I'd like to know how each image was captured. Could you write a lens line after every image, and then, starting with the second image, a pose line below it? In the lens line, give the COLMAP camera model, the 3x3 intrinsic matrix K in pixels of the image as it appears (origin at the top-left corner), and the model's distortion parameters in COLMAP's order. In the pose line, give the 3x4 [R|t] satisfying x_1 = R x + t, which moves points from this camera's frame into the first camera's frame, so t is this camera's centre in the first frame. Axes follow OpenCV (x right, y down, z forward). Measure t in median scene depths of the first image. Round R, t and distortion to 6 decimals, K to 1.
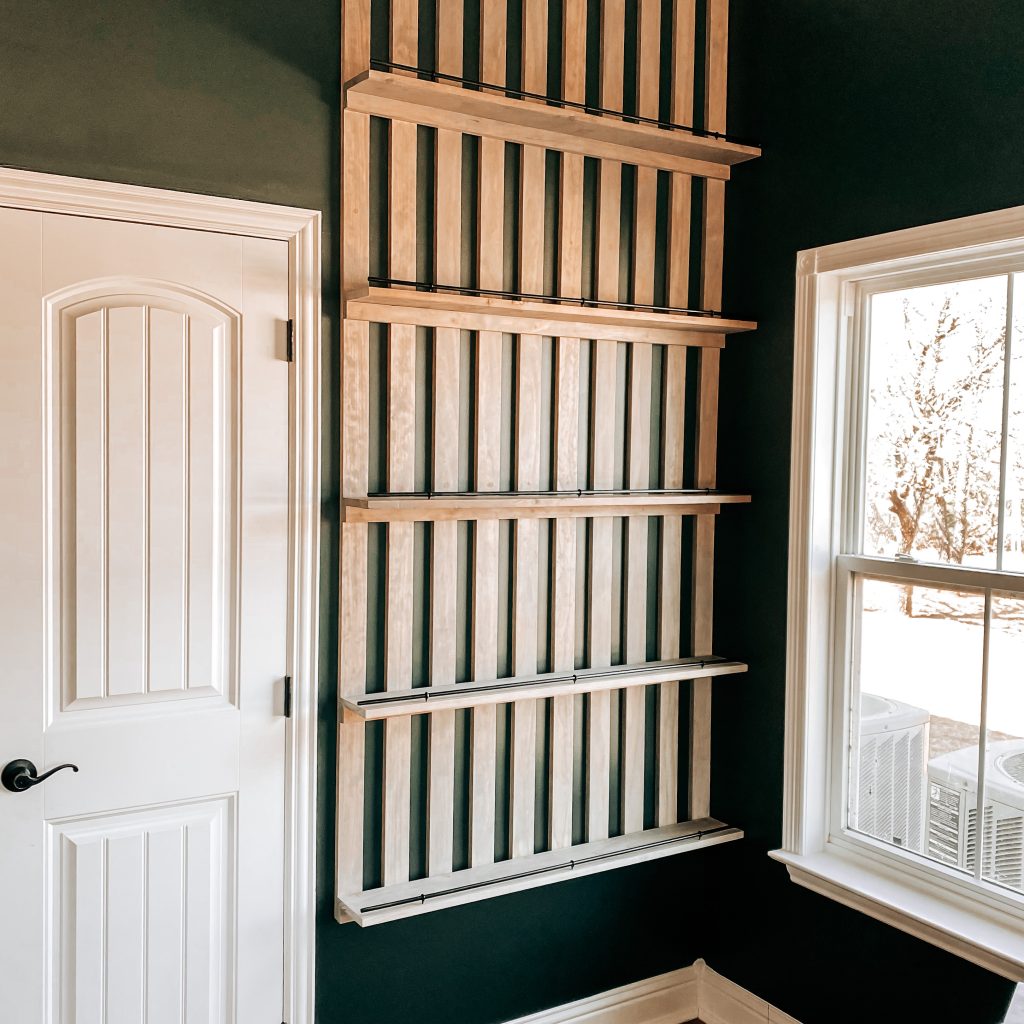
lens RADIAL K [[1100.7, 0, 512.4], [0, 1100.7, 507.8], [0, 0, 1]] dist [0.067134, 0.000000]
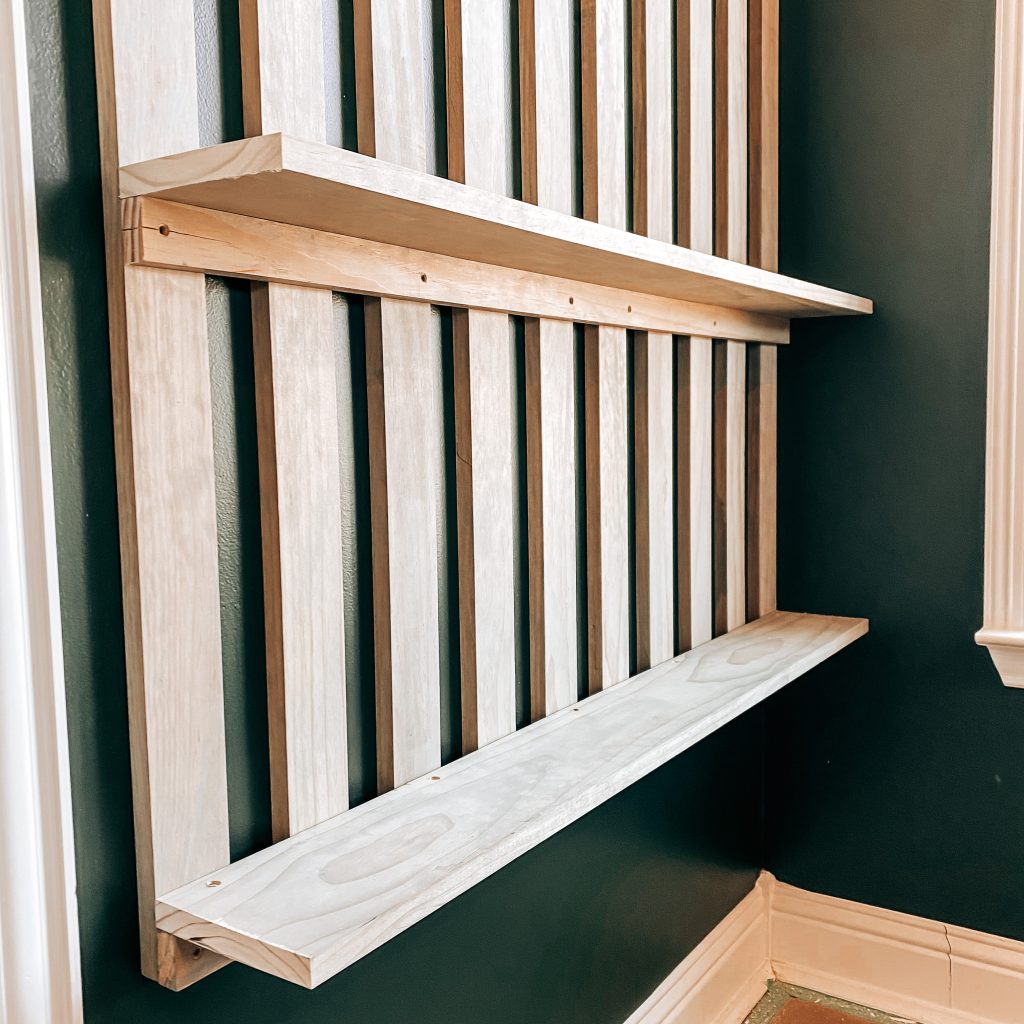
lens RADIAL K [[1054.2, 0, 512.7], [0, 1054.2, 507.9], [0, 0, 1]] dist [0.004352, 0.000000]
pose [[0.913597, -0.066134, 0.401206, -0.175808], [0.047500, 0.997287, 0.056227, 0.242357], [-0.403836, -0.032312, 0.914261, 0.727937]]
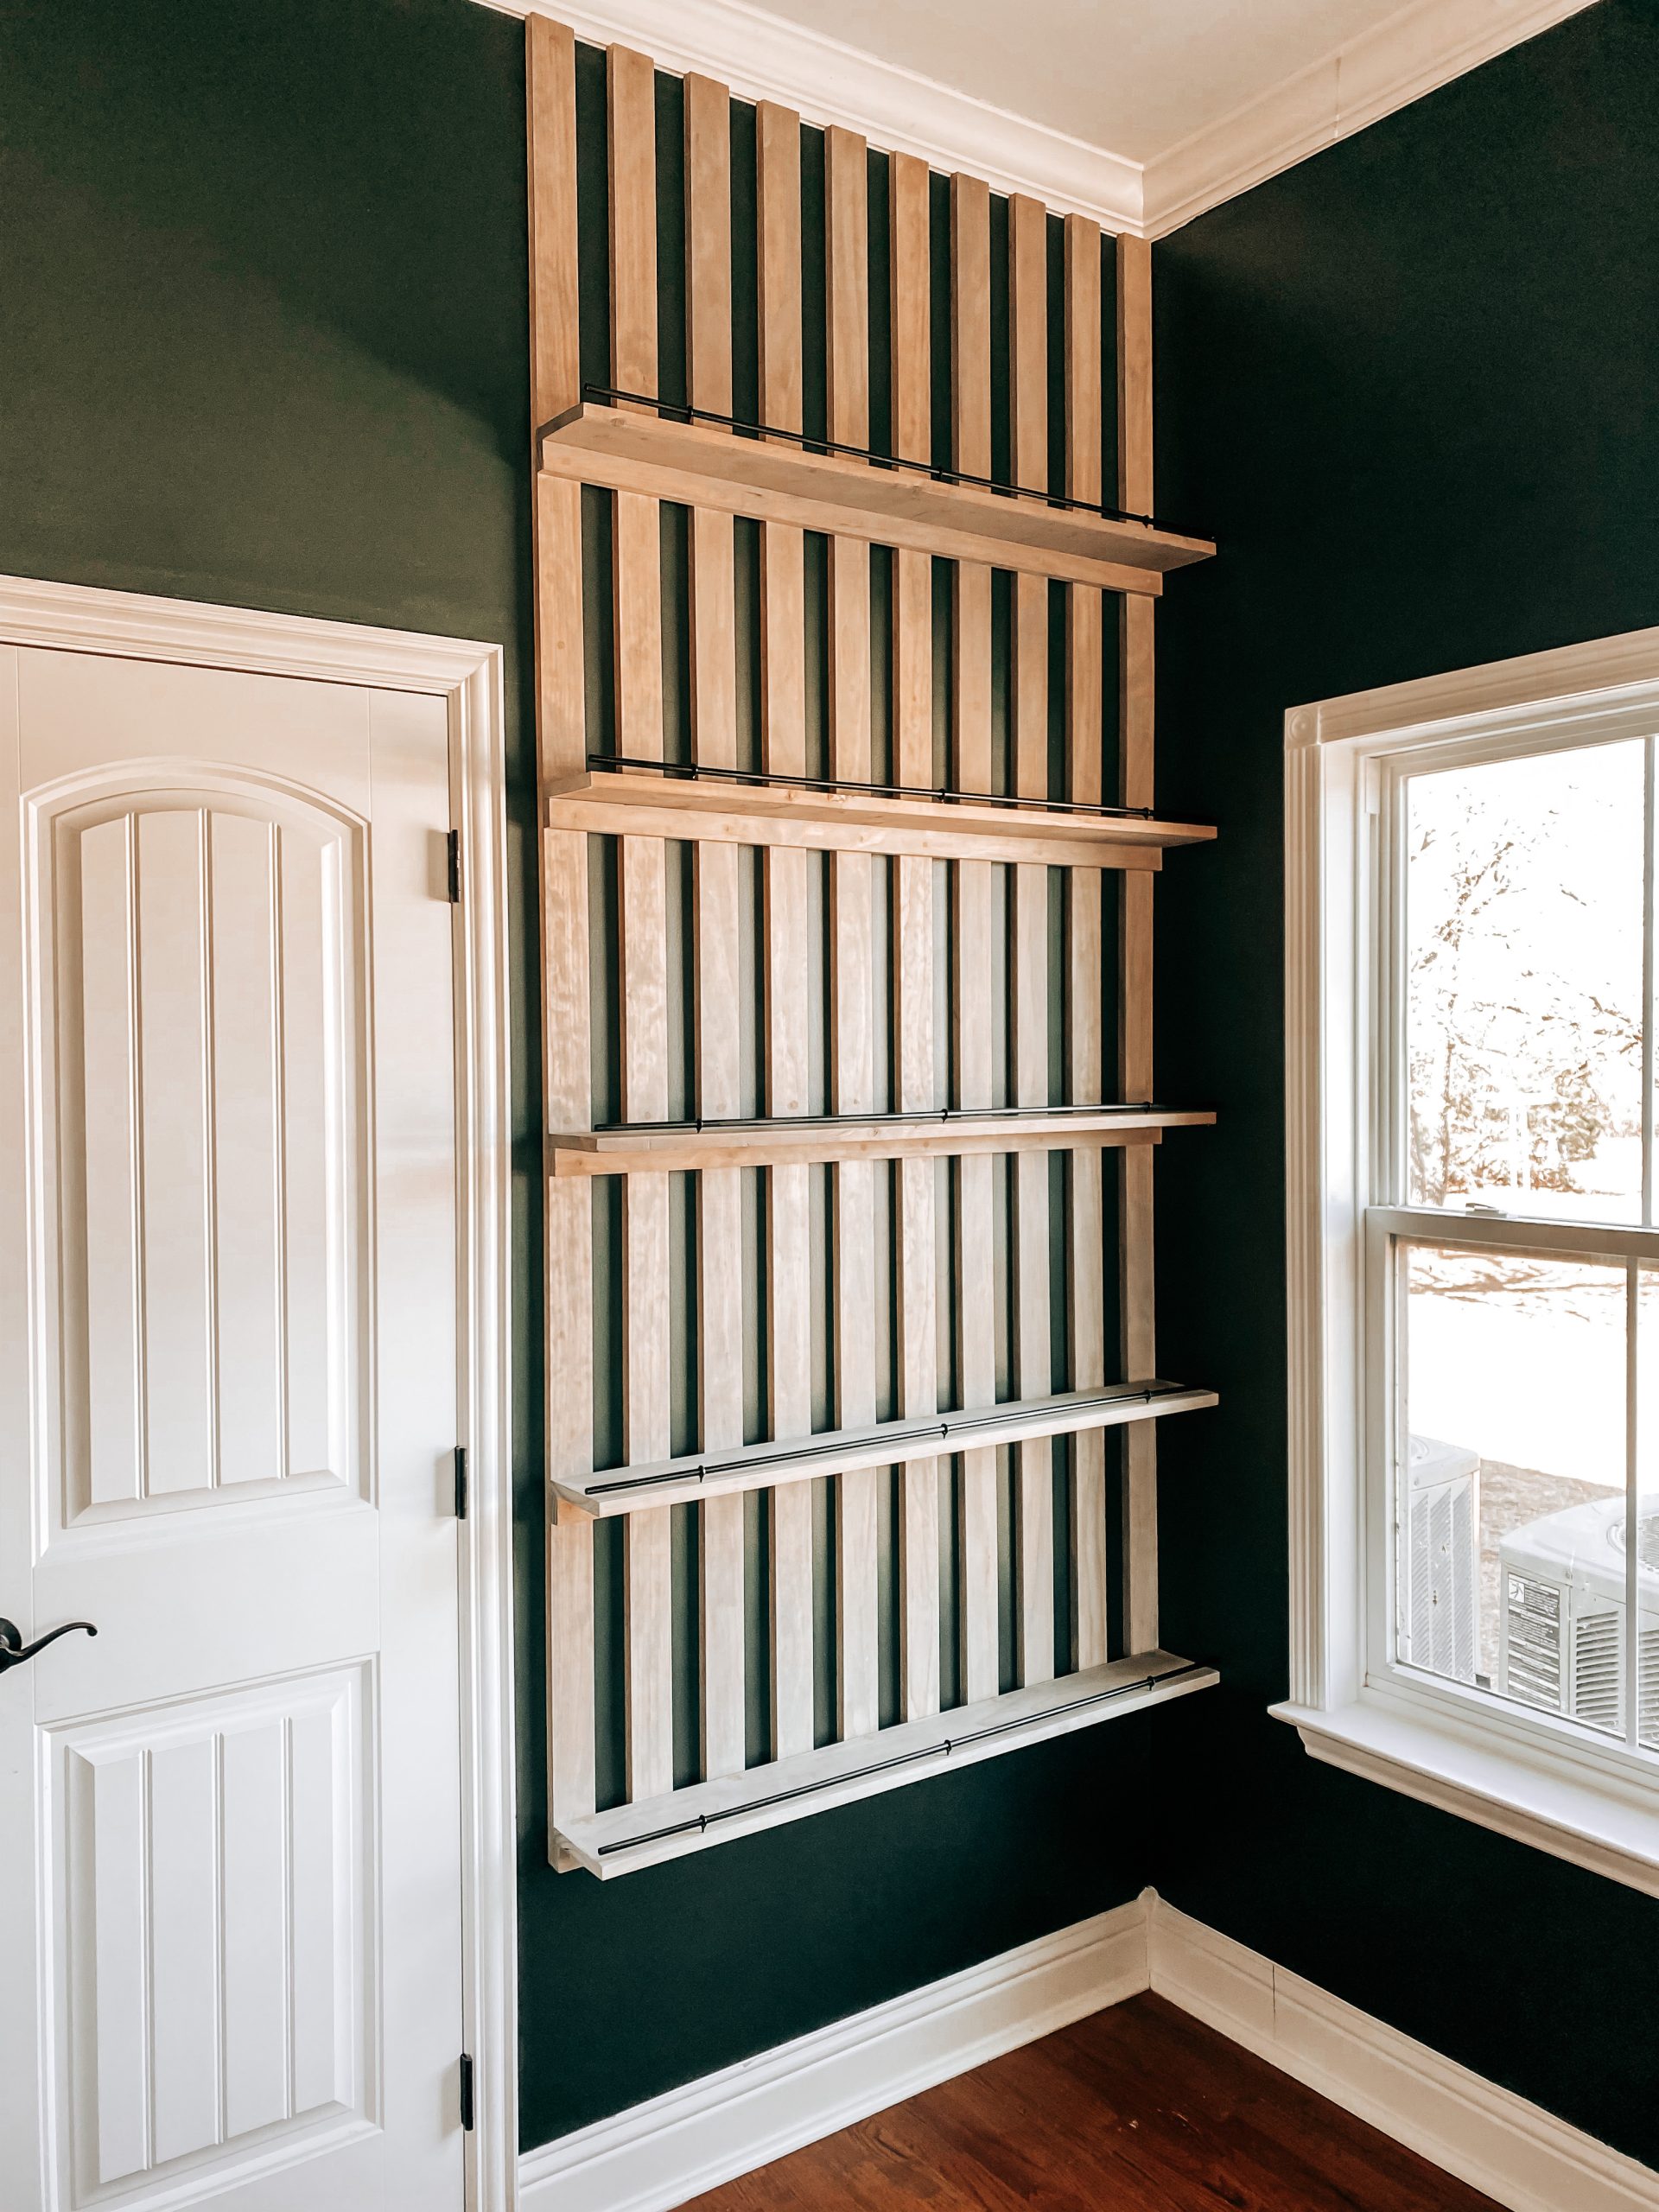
lens RADIAL K [[1721.4, 0, 839.3], [0, 1721.4, 1098.2], [0, 0, 1]] dist [0.049860, 0.006321]
pose [[0.997999, -0.024858, 0.058136, -0.052440], [0.026170, 0.999417, -0.021908, -0.004115], [-0.057557, 0.023385, 0.998068, 0.082141]]
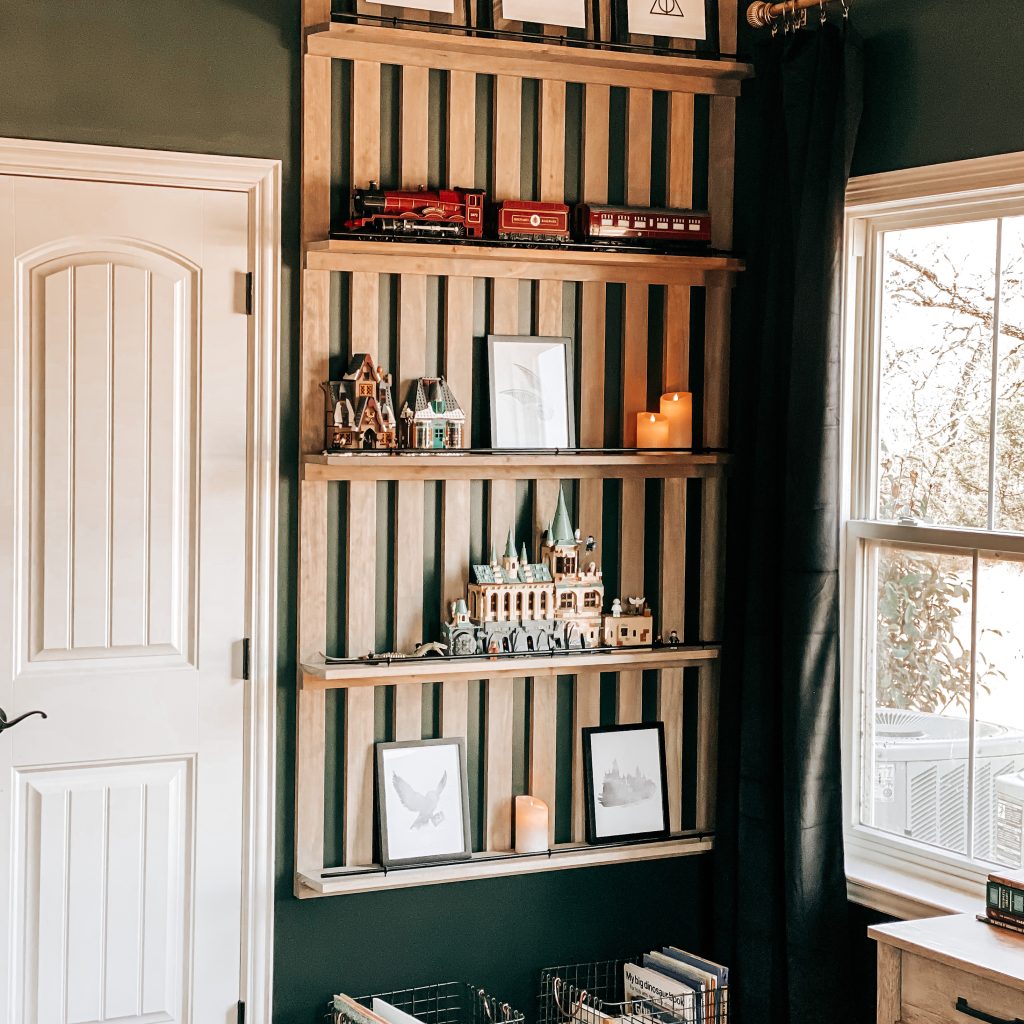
lens RADIAL K [[2056.0, 0, 504.8], [0, 2056.0, 504.7], [0, 0, 1]] dist [0.110641, 0.000000]
pose [[0.998452, 0.000483, -0.055610, 0.120478], [-0.000811, 0.999982, -0.005876, 0.044297], [0.055606, 0.005911, 0.998435, -0.770763]]
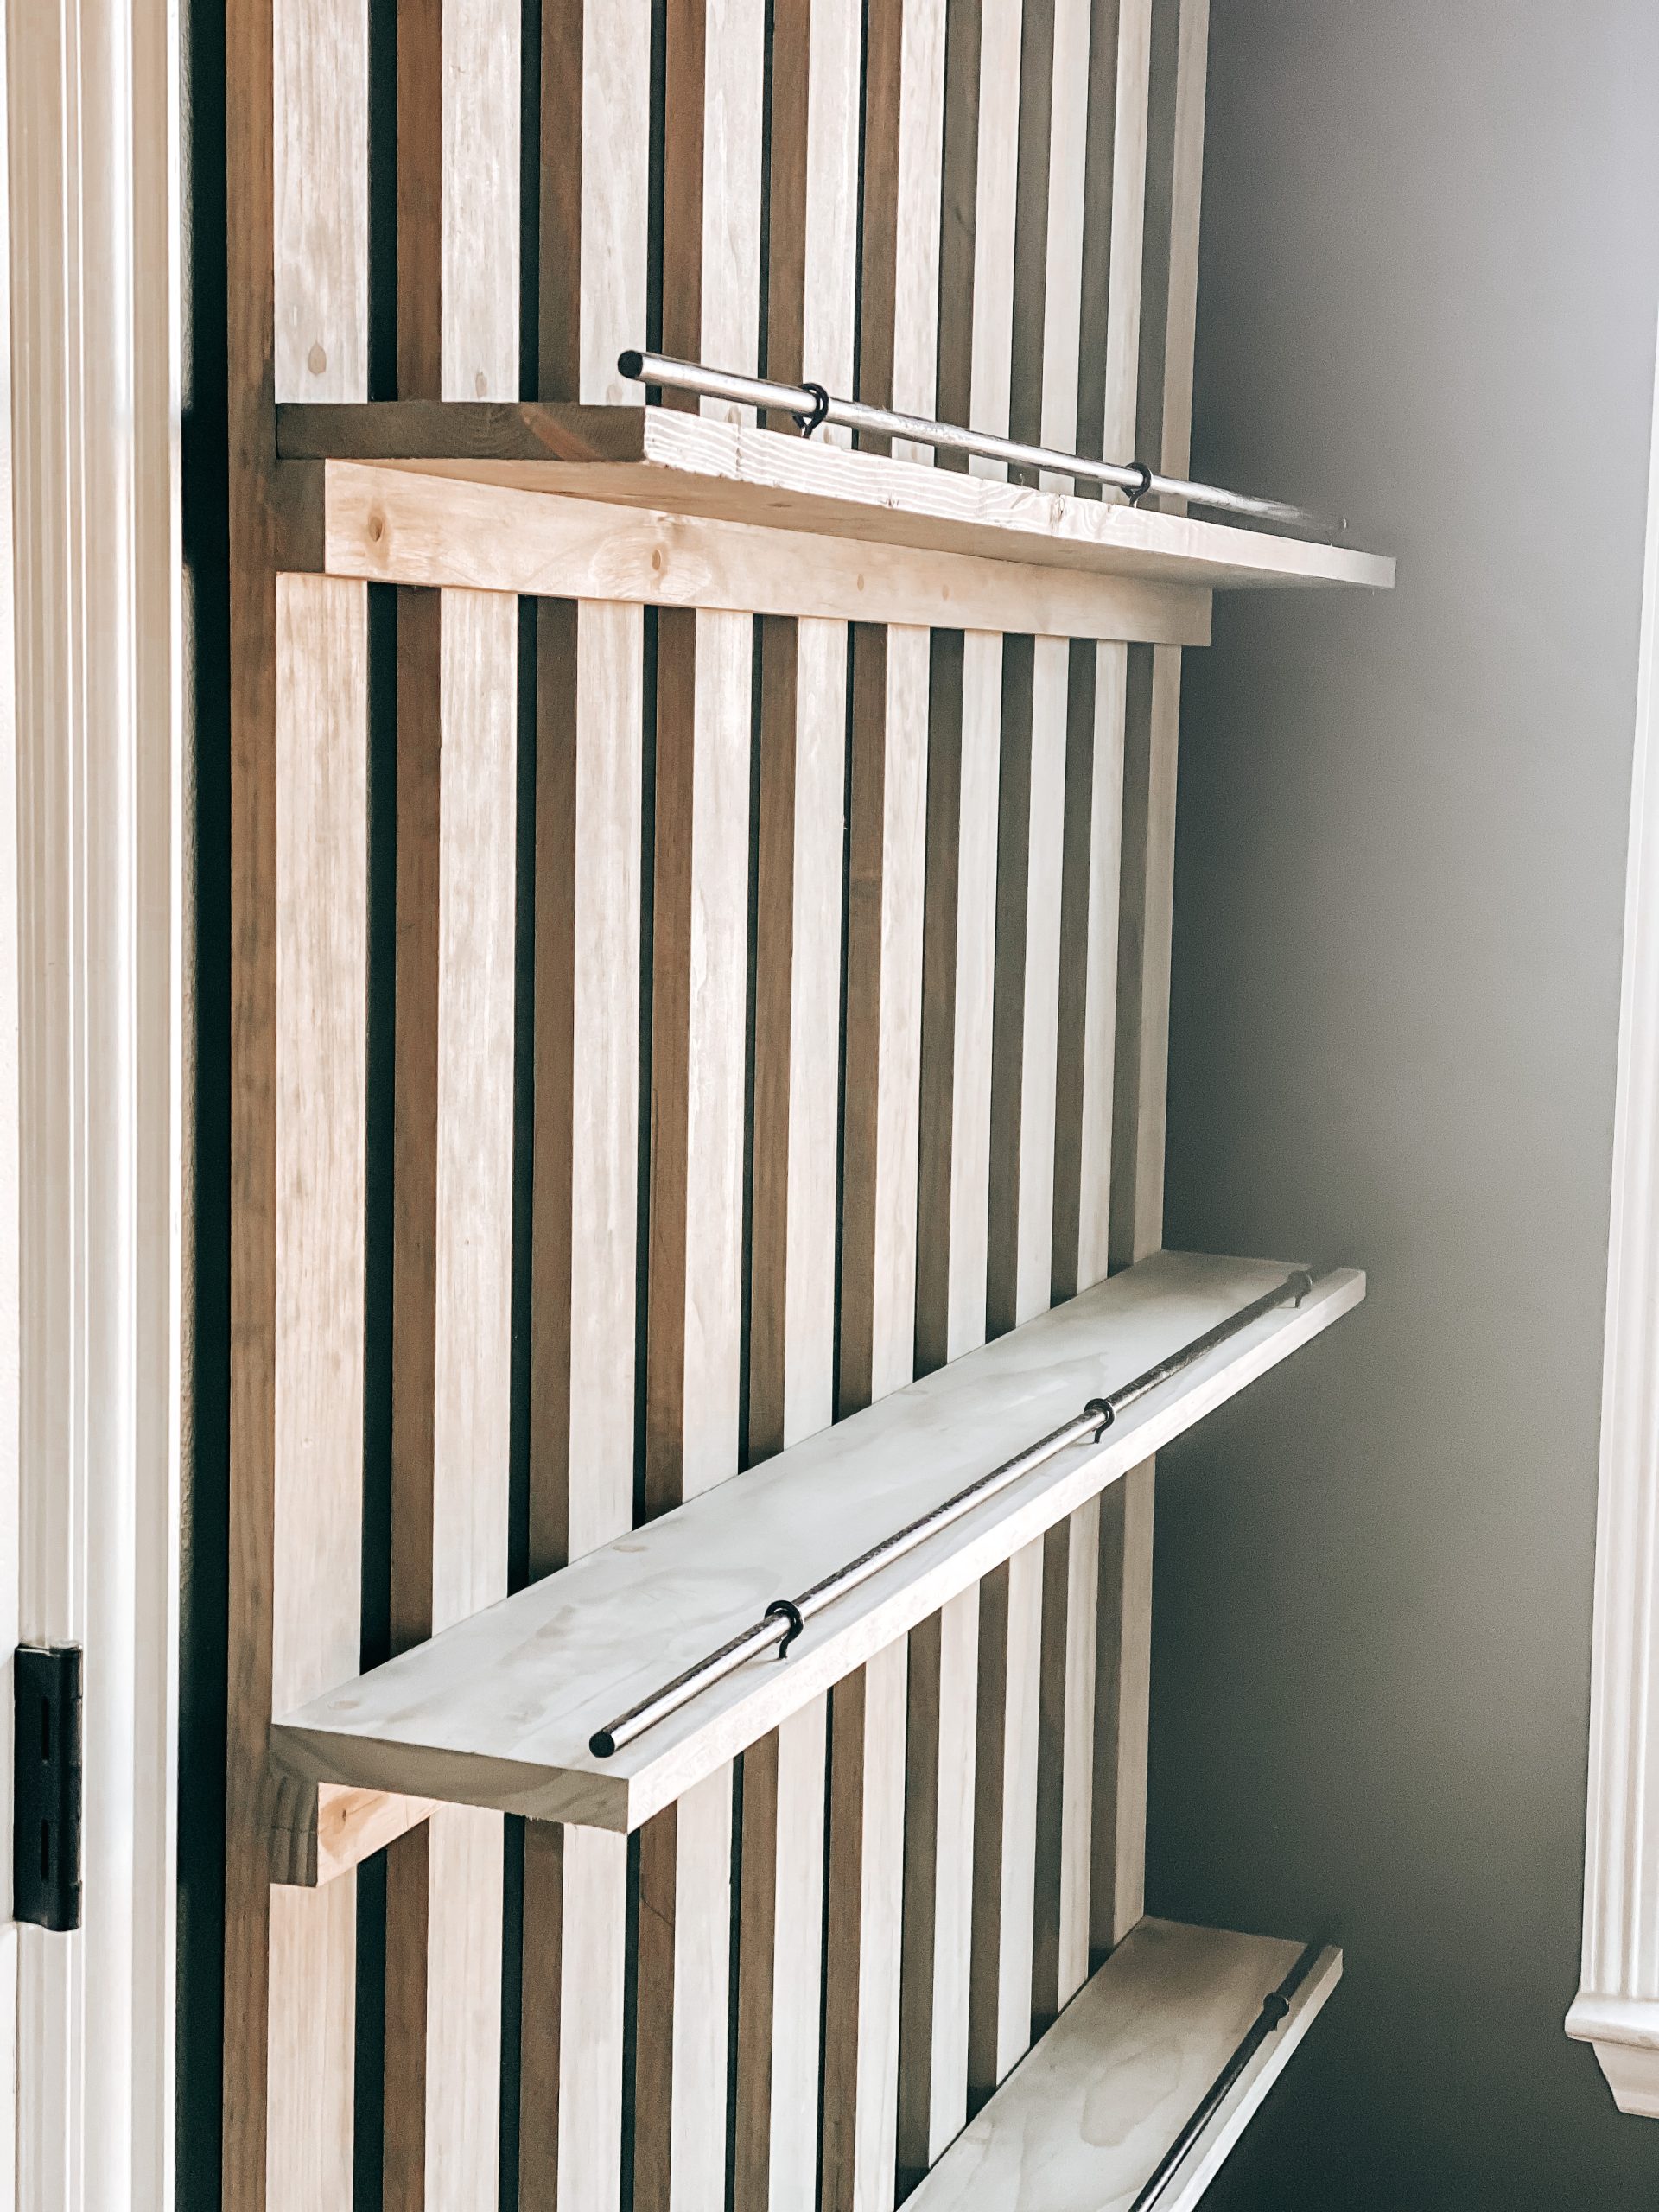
lens RADIAL K [[3344.7, 0, 831.4], [0, 3344.7, 1100.6], [0, 0, 1]] dist [0.038974, 0.000000]
pose [[0.805605, -0.071147, 0.588166, -0.360887], [0.024387, 0.995904, 0.087065, 0.046126], [-0.591951, -0.055796, 0.804040, 0.581190]]
